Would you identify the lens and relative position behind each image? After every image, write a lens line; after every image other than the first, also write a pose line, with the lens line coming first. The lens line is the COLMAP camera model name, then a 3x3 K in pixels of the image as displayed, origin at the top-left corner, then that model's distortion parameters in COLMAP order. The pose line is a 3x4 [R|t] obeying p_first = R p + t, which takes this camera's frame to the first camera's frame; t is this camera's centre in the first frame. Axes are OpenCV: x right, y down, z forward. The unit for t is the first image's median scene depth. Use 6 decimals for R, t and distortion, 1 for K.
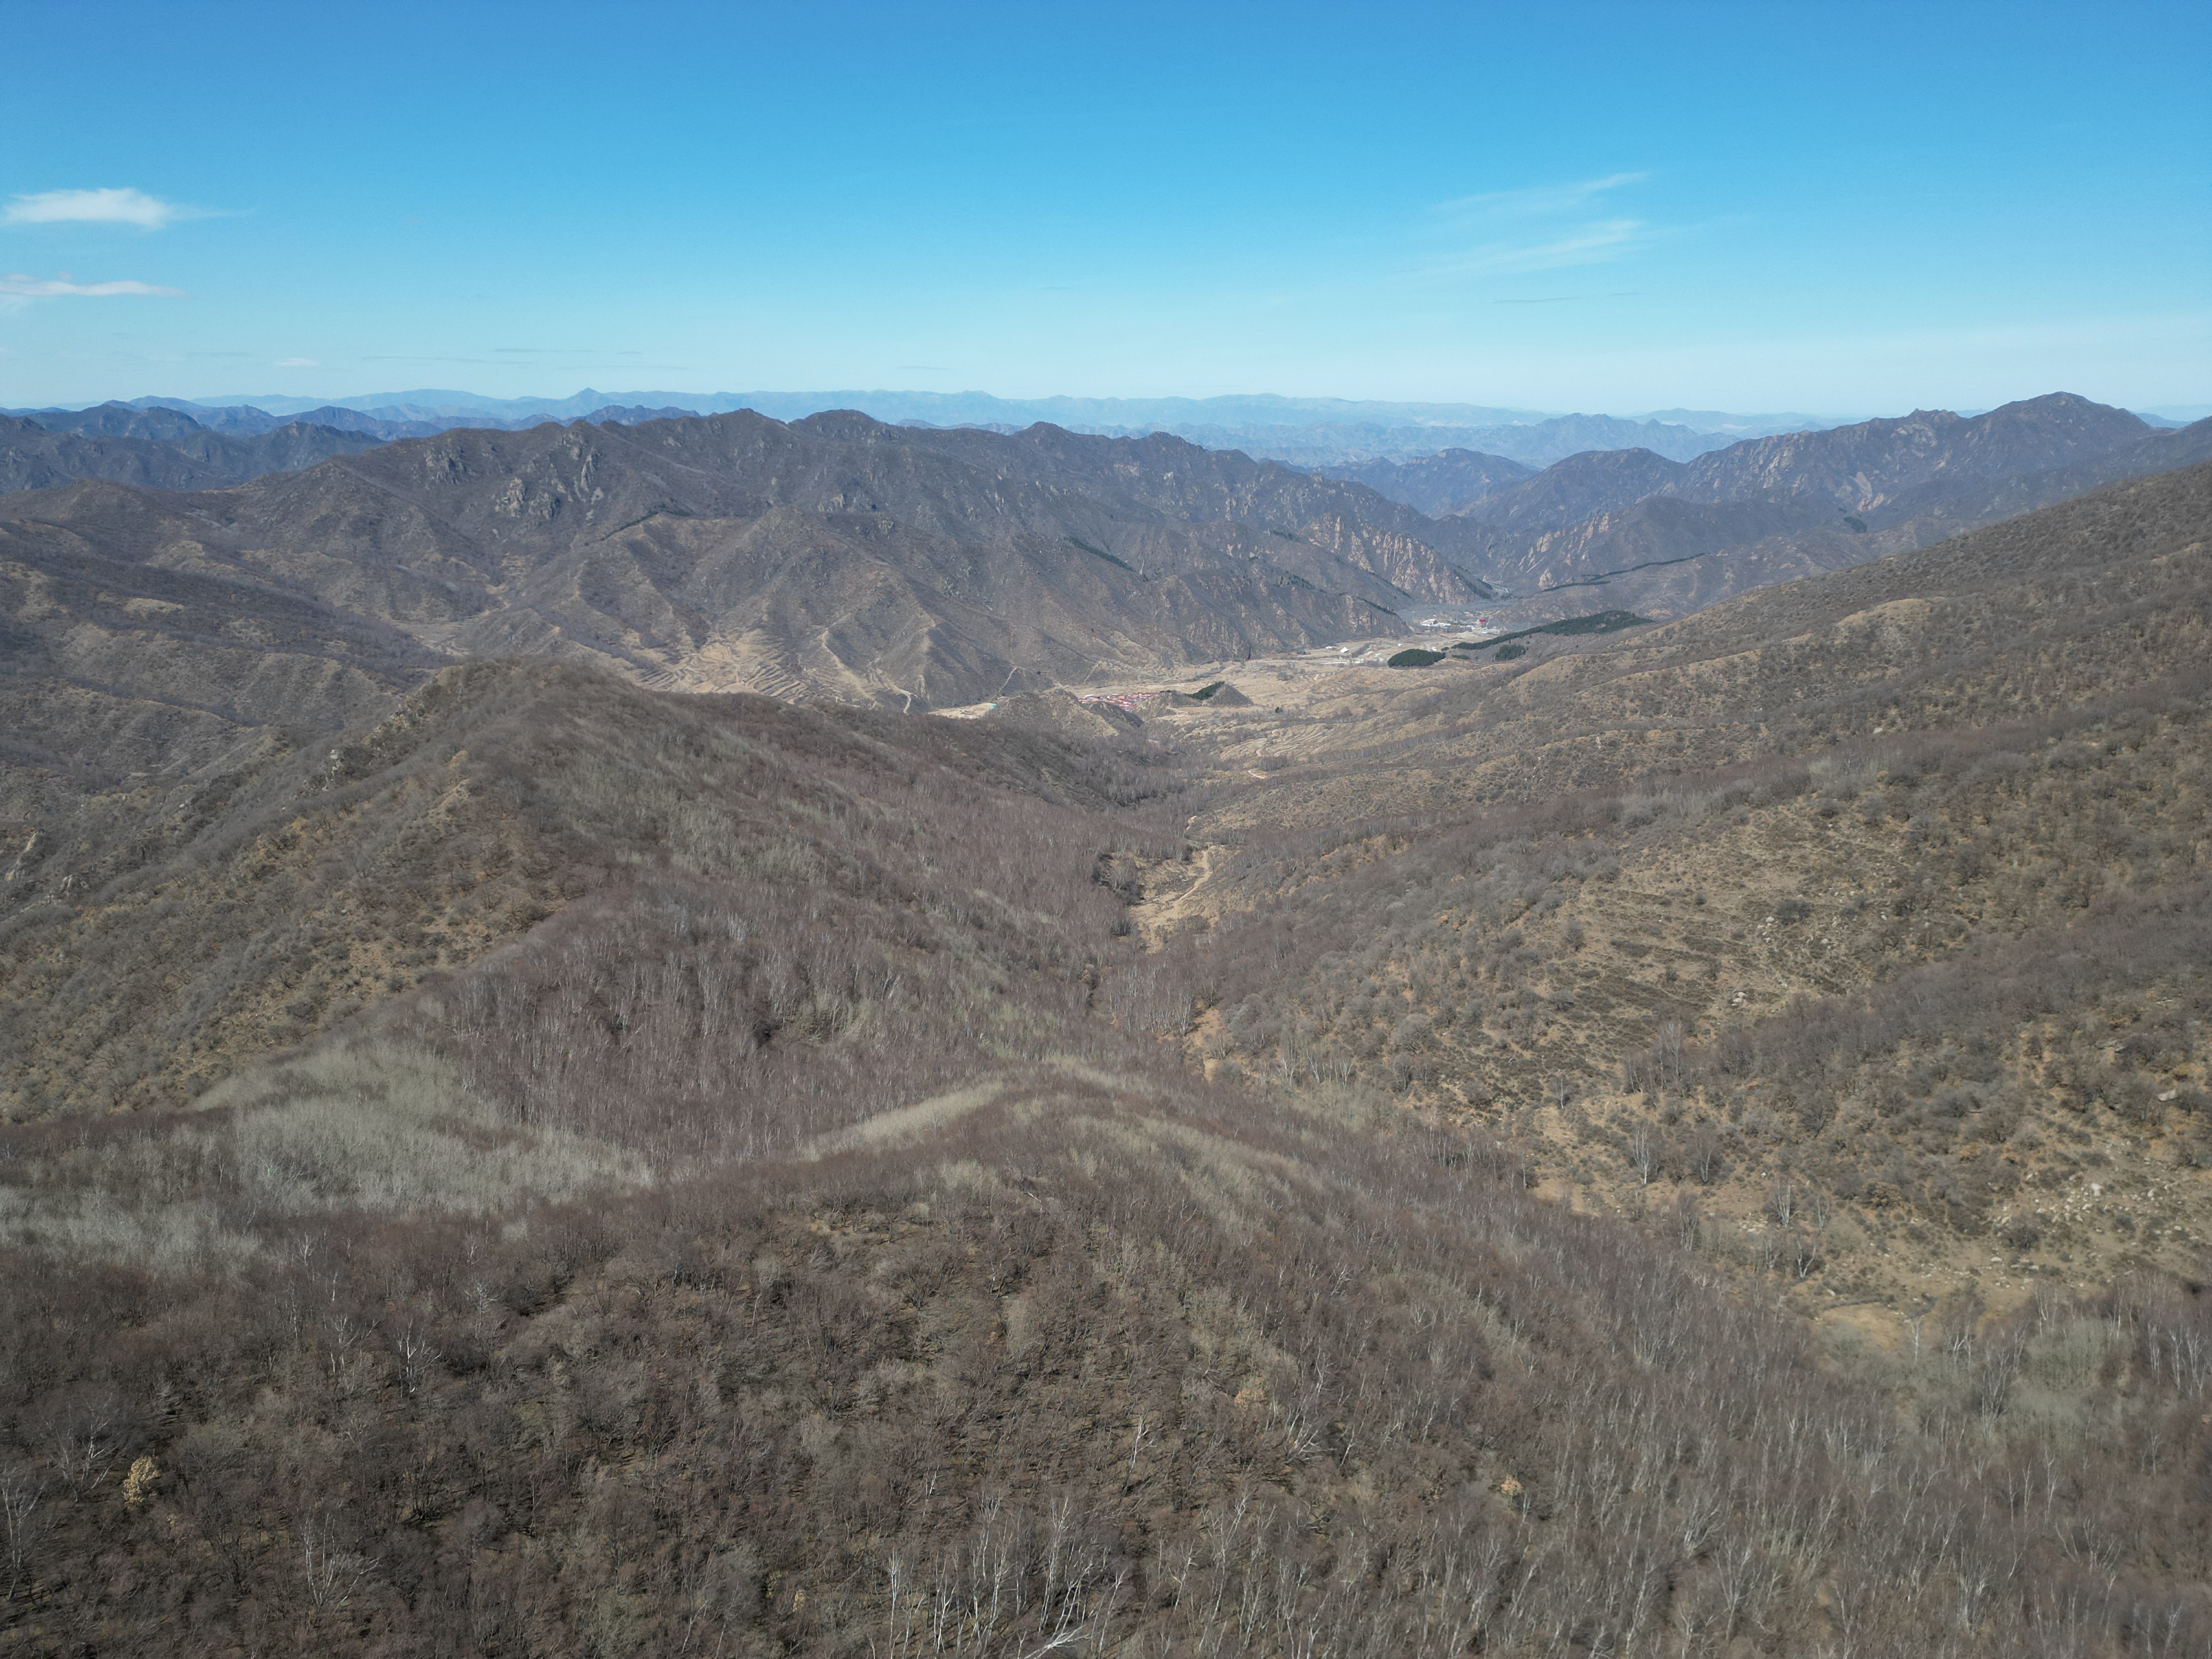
lens RADIAL K [[1531.9, 0, 1107.4], [0, 1531.9, 818.5], [0, 0, 1]] dist [0.092879, -0.096322]
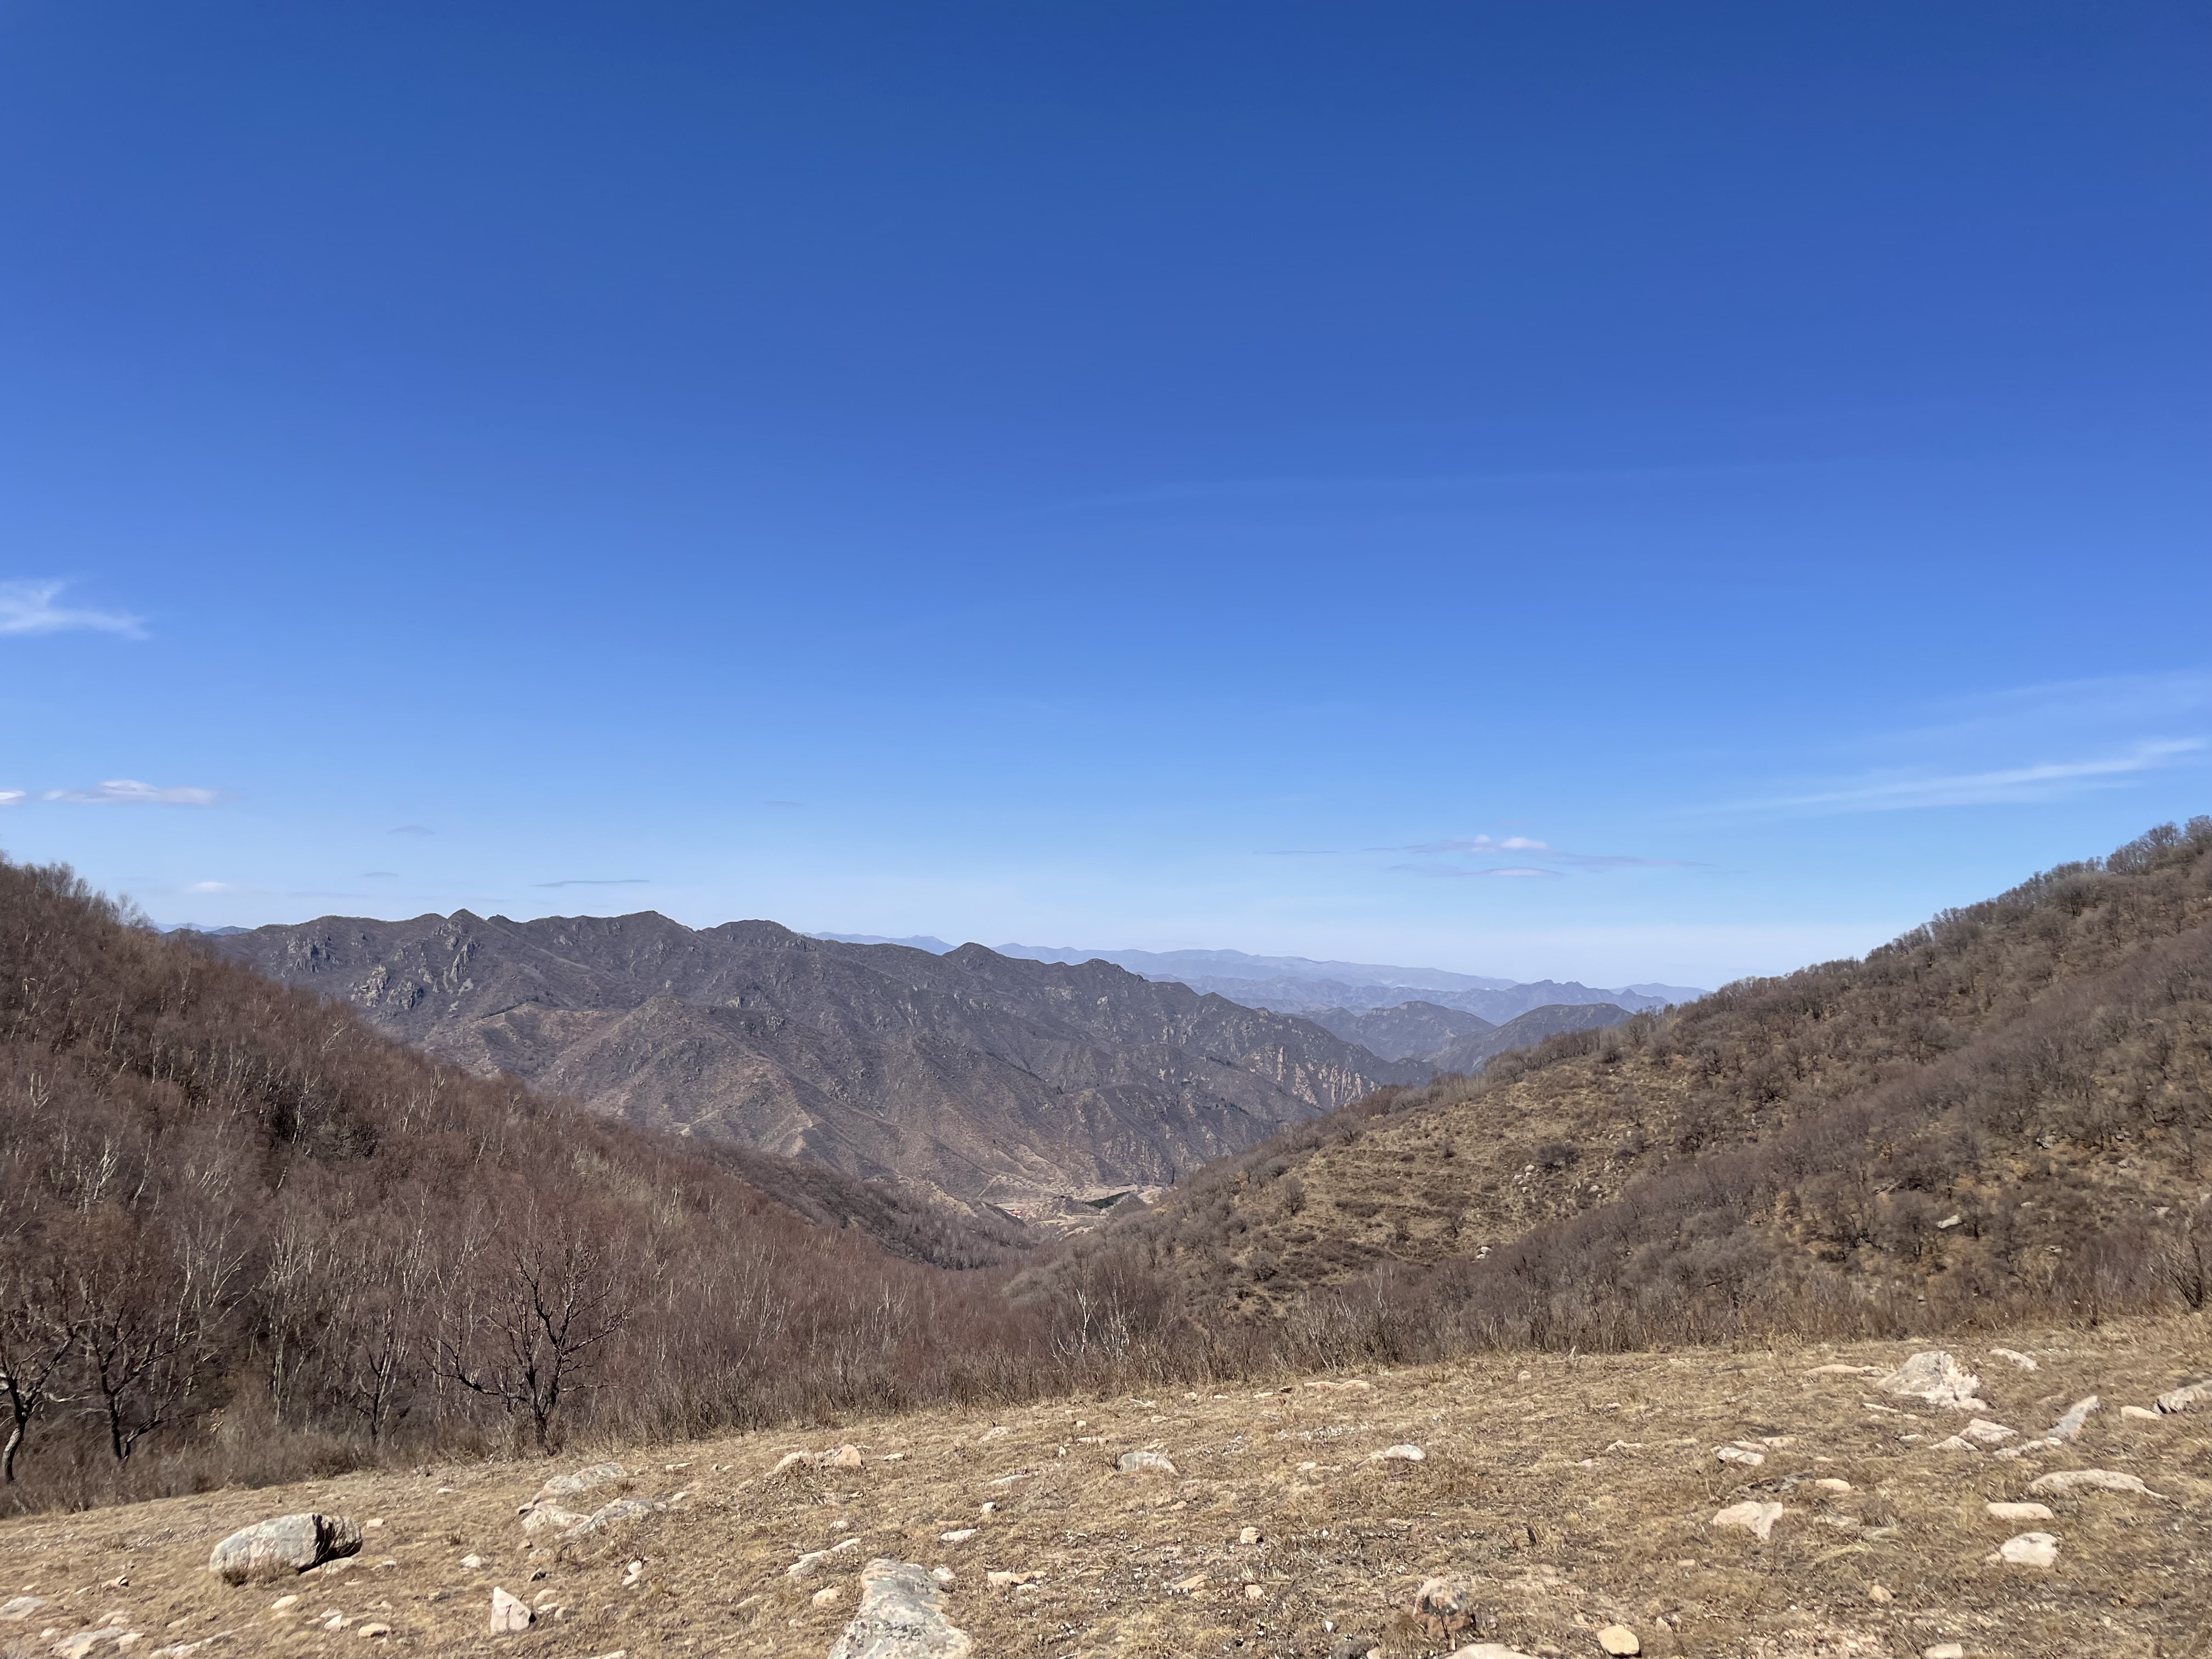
lens RADIAL K [[1648.9, 0, 1106.0], [0, 1648.9, 829.5], [0, 0, 1]] dist [0.096428, -0.120559]
pose [[0.999331, 0.035461, 0.008896, 0.190436], [-0.030143, 0.936855, -0.348417, 0.188721], [-0.020689, 0.347916, 0.937298, 0.161884]]
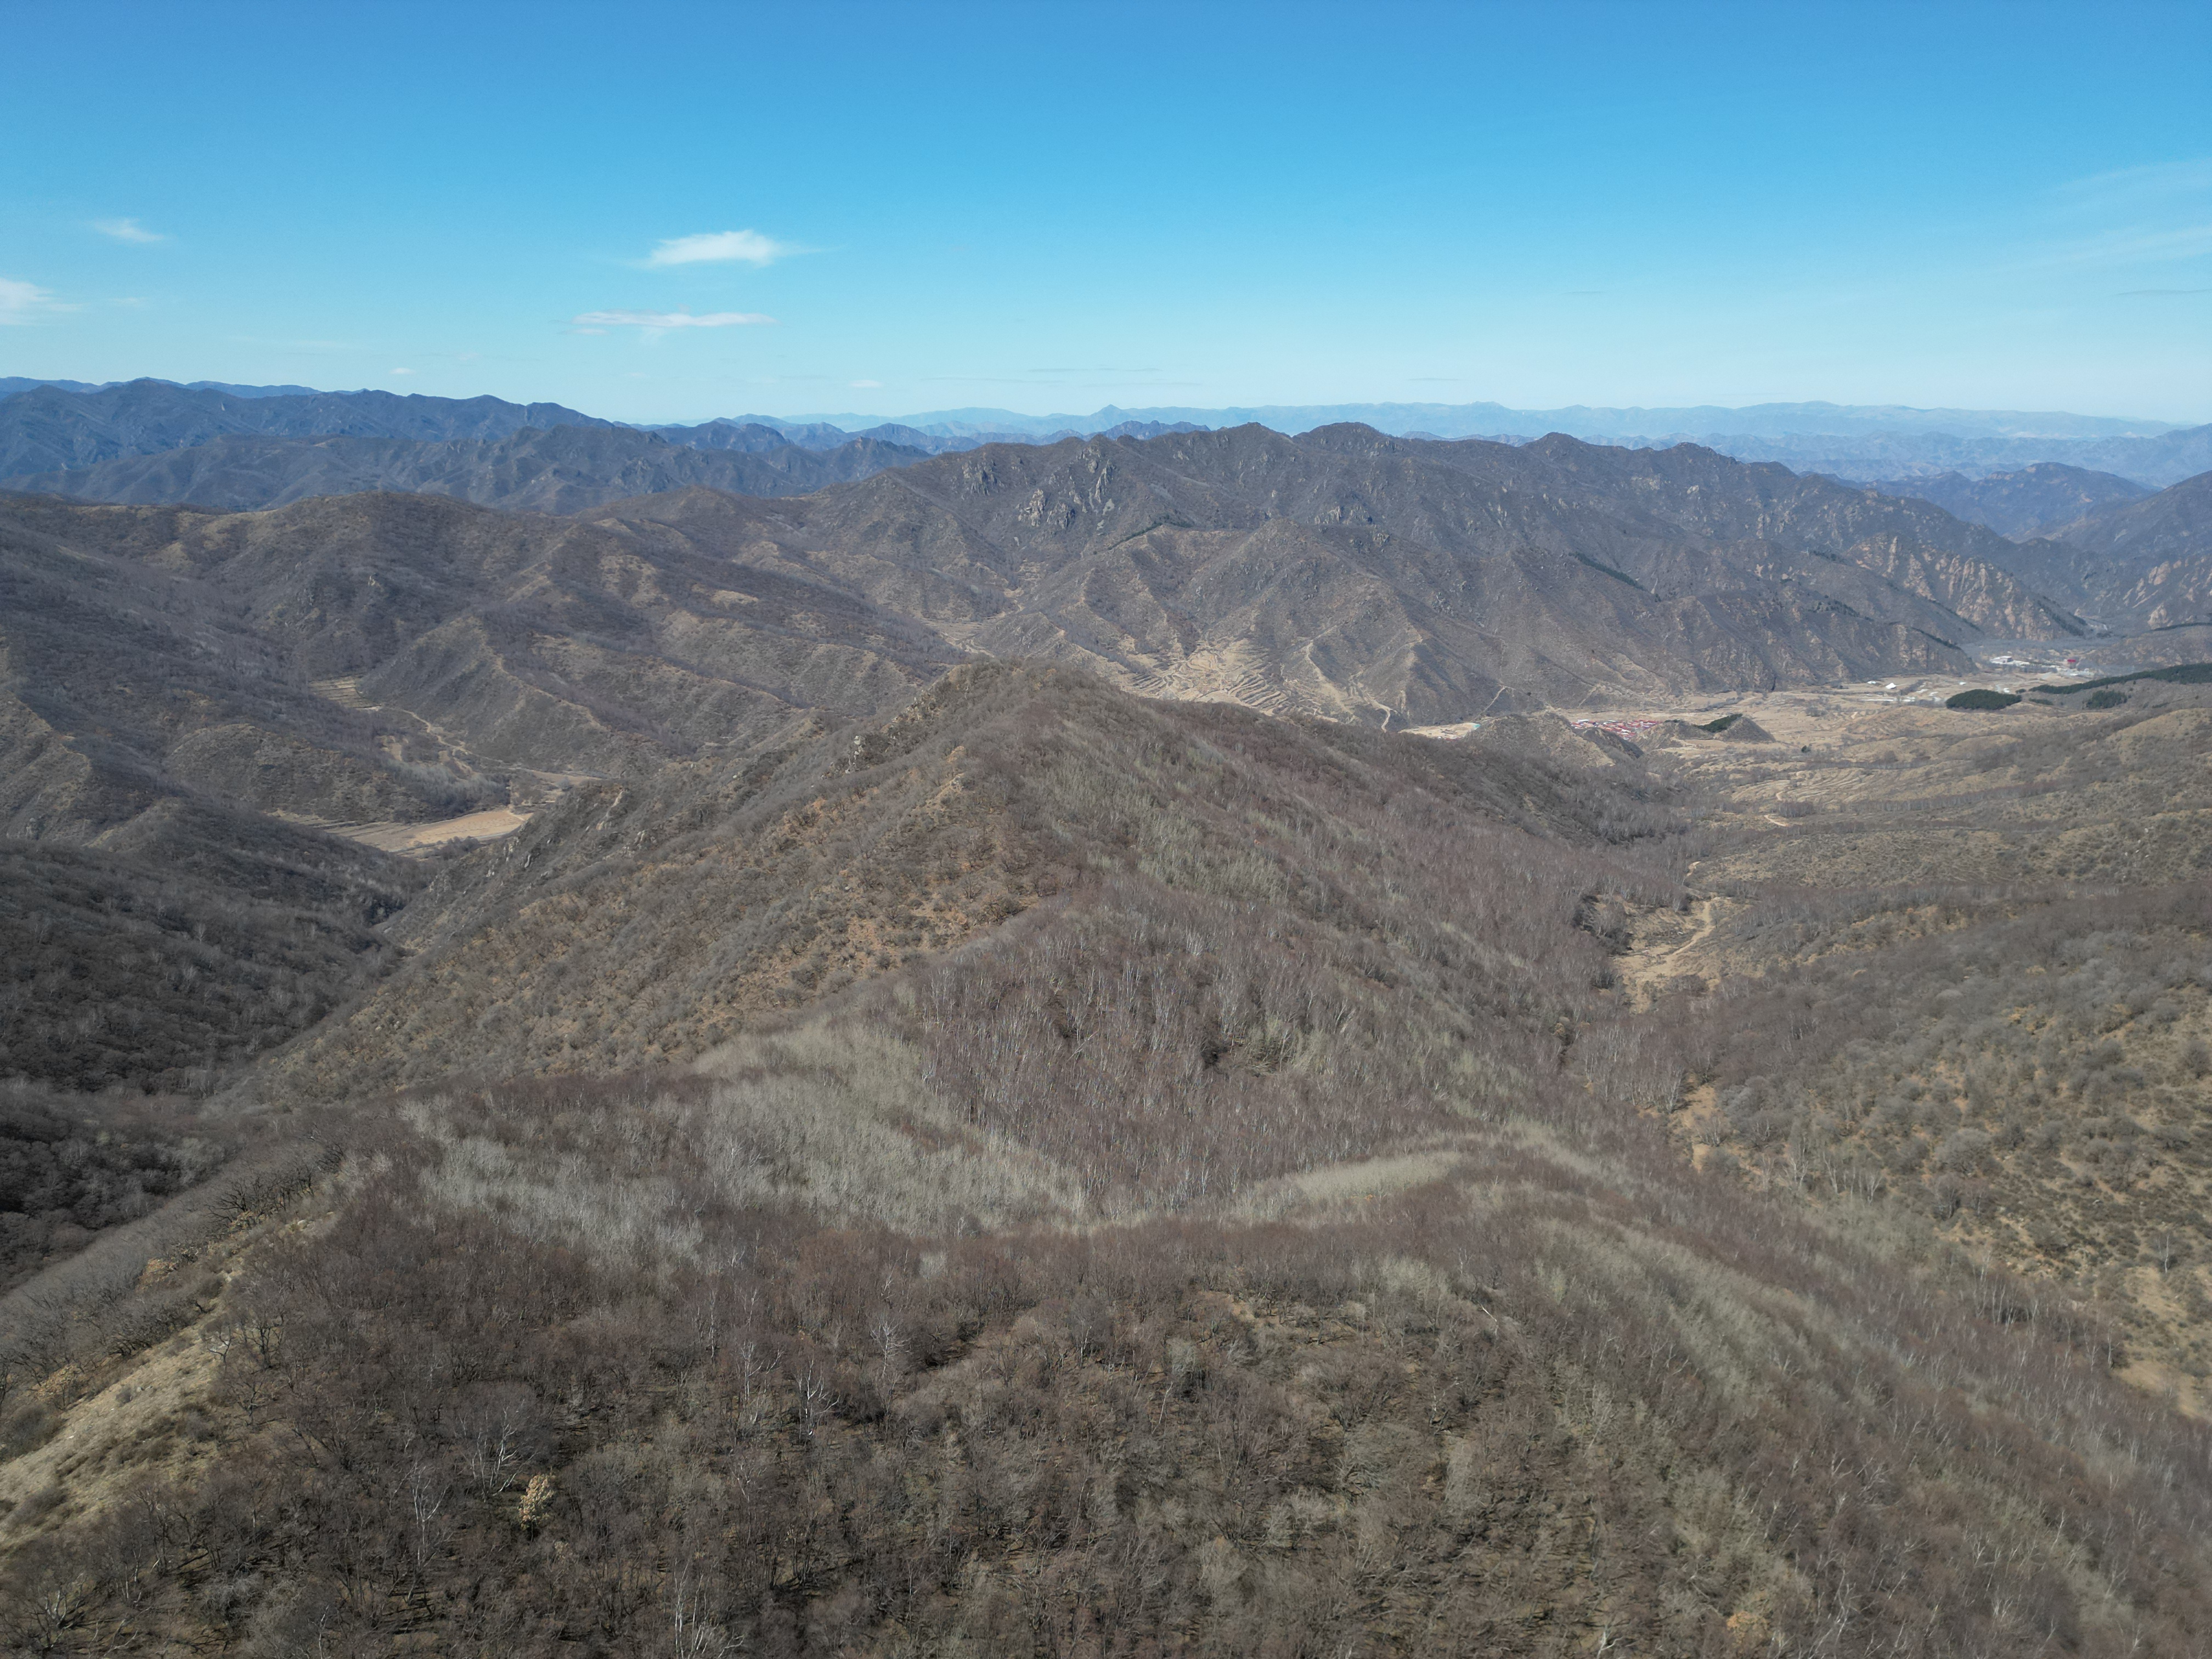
lens RADIAL K [[1531.9, 0, 1107.4], [0, 1531.9, 818.5], [0, 0, 1]] dist [0.092879, -0.096322]
pose [[0.951052, 0.077186, -0.299235, -0.005036], [-0.079570, 0.996820, 0.004227, -0.007611], [0.298610, 0.019790, 0.954170, 0.040926]]
